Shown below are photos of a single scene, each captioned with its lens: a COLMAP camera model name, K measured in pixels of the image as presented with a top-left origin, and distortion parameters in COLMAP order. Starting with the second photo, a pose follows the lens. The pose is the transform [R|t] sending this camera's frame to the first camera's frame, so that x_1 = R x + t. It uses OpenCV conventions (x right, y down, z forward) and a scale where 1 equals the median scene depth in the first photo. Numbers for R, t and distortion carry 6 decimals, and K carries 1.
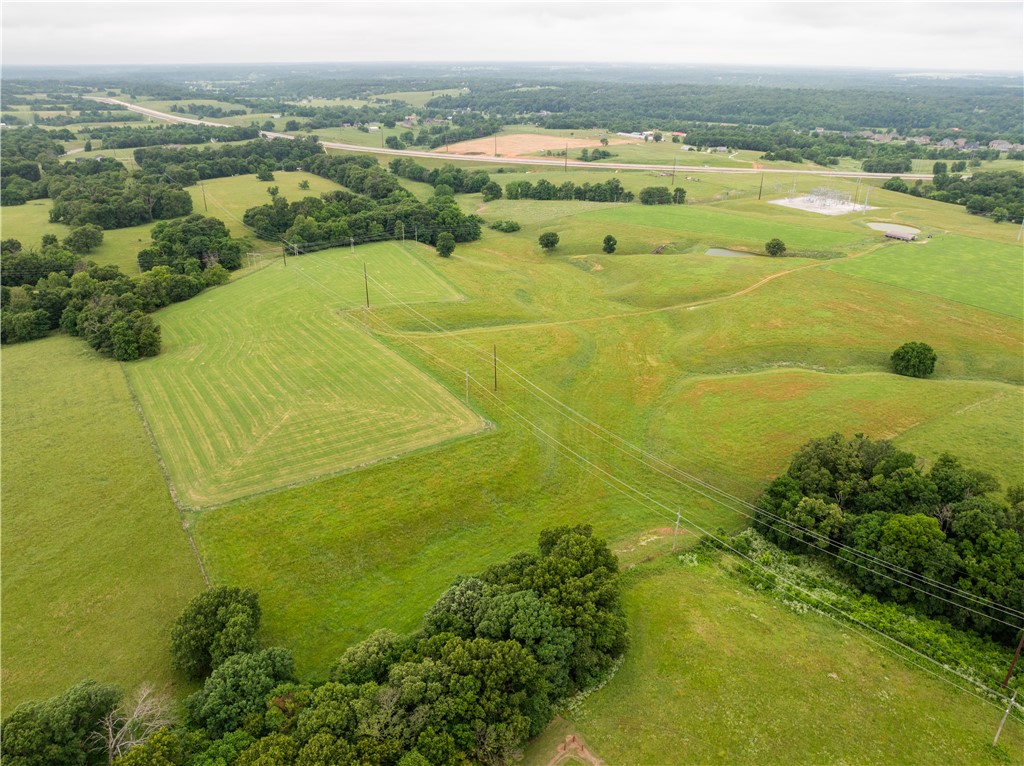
lens RADIAL K [[720.1, 0, 509.2], [0, 720.1, 387.3], [0, 0, 1]] dist [-0.043624, 0.007545]
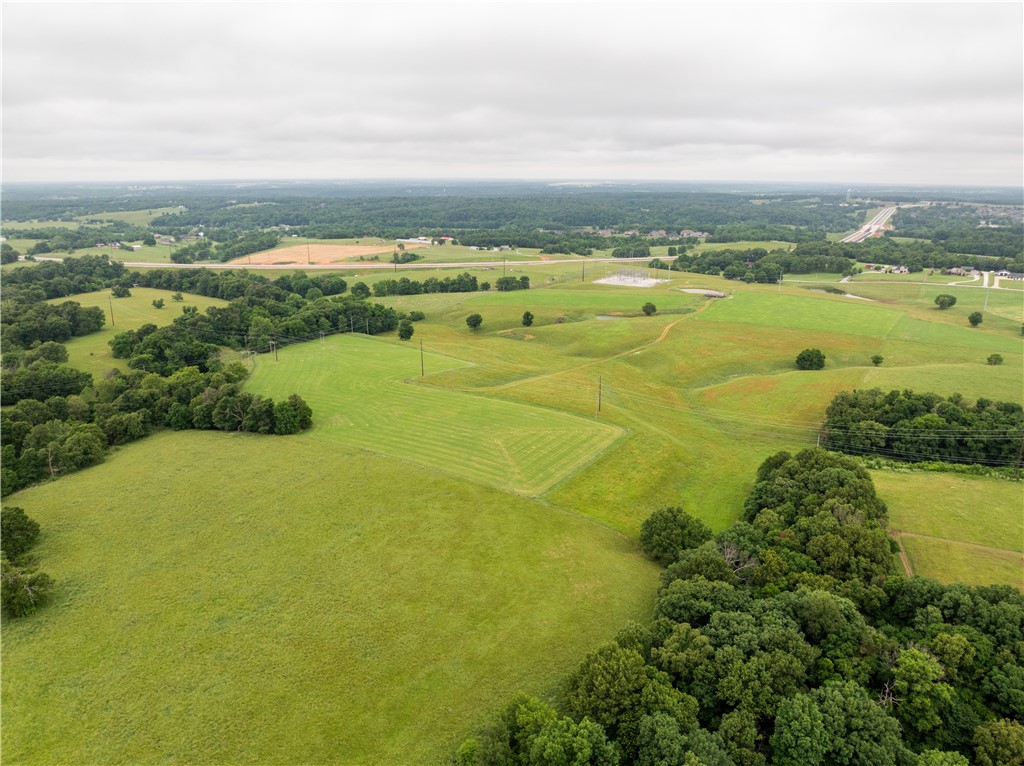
lens RADIAL K [[720.1, 0, 509.2], [0, 720.1, 387.3], [0, 0, 1]] dist [-0.043624, 0.007545]
pose [[0.909975, -0.120302, 0.396830, -0.183908], [0.175935, 0.978594, -0.106770, 0.019596], [-0.375491, 0.166975, 0.911661, -0.043516]]
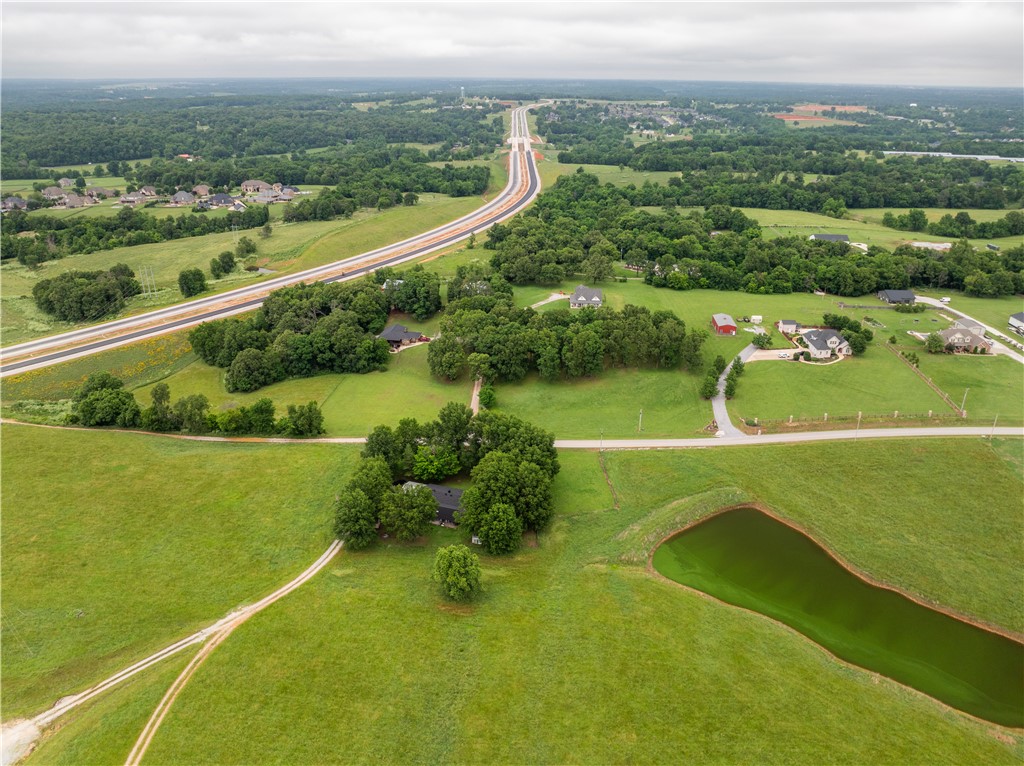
lens RADIAL K [[720.1, 0, 509.2], [0, 720.1, 387.3], [0, 0, 1]] dist [-0.043624, 0.007545]
pose [[0.583225, -0.328759, 0.742810, 0.288743], [0.338571, 0.929608, 0.145601, -0.200433], [-0.738389, 0.166576, 0.653478, 0.438305]]
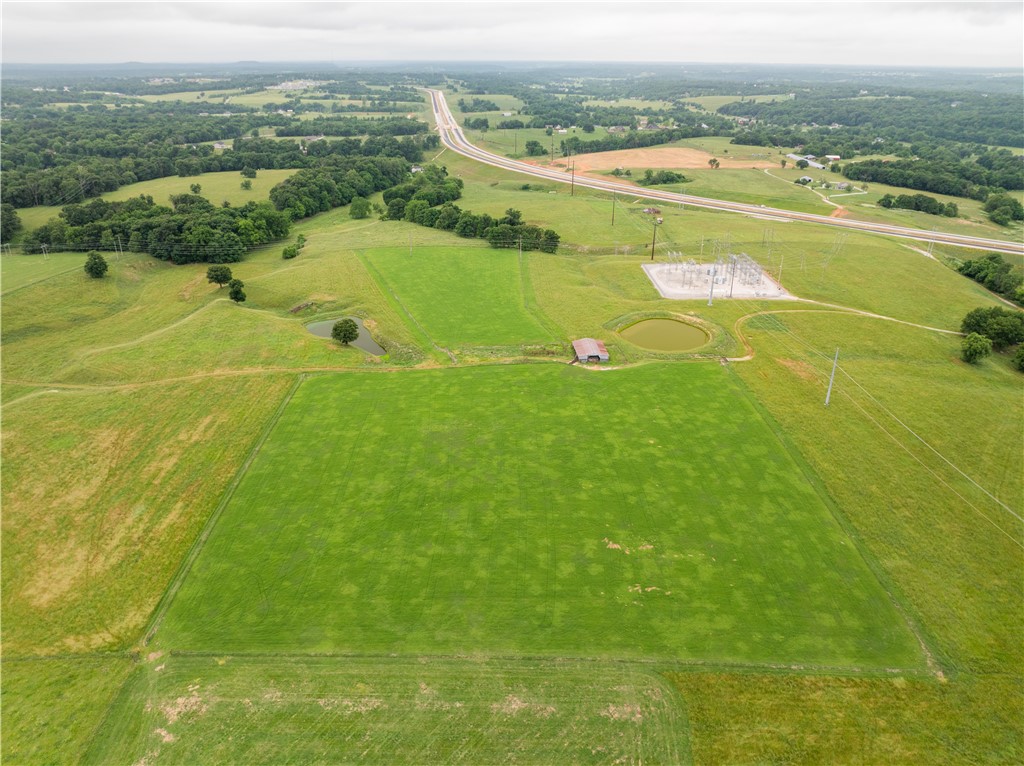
lens RADIAL K [[720.1, 0, 509.2], [0, 720.1, 387.3], [0, 0, 1]] dist [-0.043624, 0.007545]
pose [[0.851132, 0.219191, -0.477001, 0.373329], [-0.219694, 0.973986, 0.055557, -0.095952], [0.476769, 0.057508, 0.877145, 0.212697]]
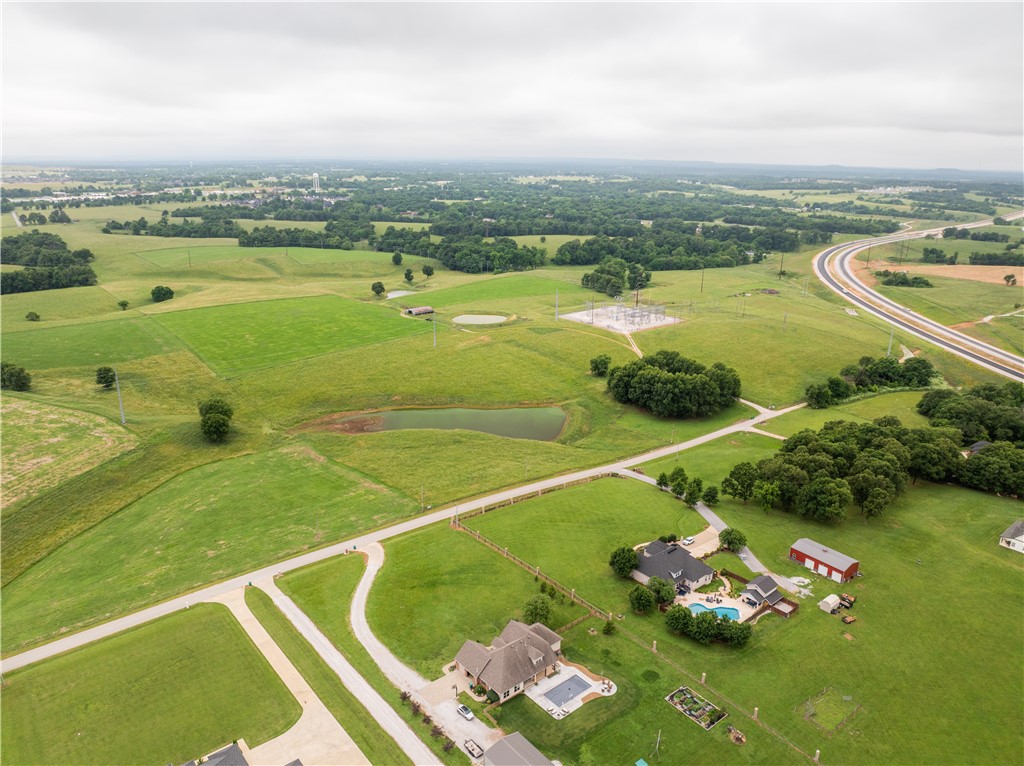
lens RADIAL K [[720.1, 0, 509.2], [0, 720.1, 387.3], [0, 0, 1]] dist [-0.043624, 0.007545]
pose [[0.120605, 0.300947, -0.945984, 0.769523], [-0.425786, 0.876515, 0.224563, -0.195269], [0.896750, 0.375703, 0.233851, 0.432985]]
